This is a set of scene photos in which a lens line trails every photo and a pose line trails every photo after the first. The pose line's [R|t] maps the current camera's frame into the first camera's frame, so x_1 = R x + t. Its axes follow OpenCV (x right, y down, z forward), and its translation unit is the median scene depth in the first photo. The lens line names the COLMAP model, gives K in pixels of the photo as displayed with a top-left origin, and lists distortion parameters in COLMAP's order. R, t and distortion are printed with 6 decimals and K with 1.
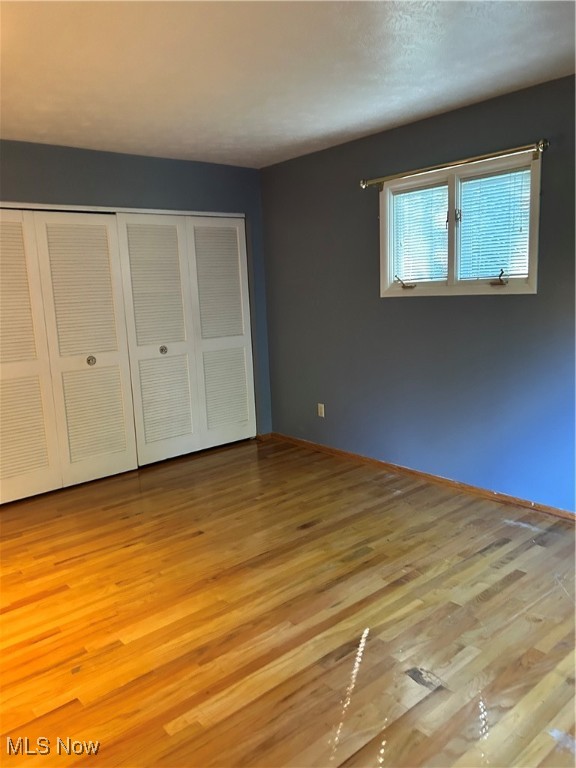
lens RADIAL K [[578.9, 0, 282.8], [0, 578.9, 382.3], [0, 0, 1]] dist [0.070902, -0.062249]
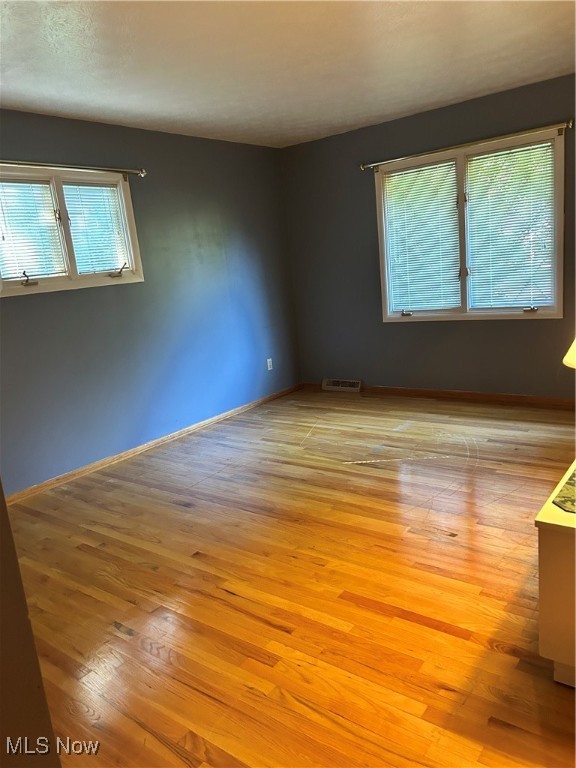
lens RADIAL K [[578.9, 0, 283.2], [0, 578.9, 383.9], [0, 0, 1]] dist [0.070902, -0.062249]
pose [[-0.211982, -0.134764, 0.967937, -1.020119], [0.275742, 0.941956, 0.191535, -0.100823], [-0.937566, 0.307503, -0.162518, 1.033916]]
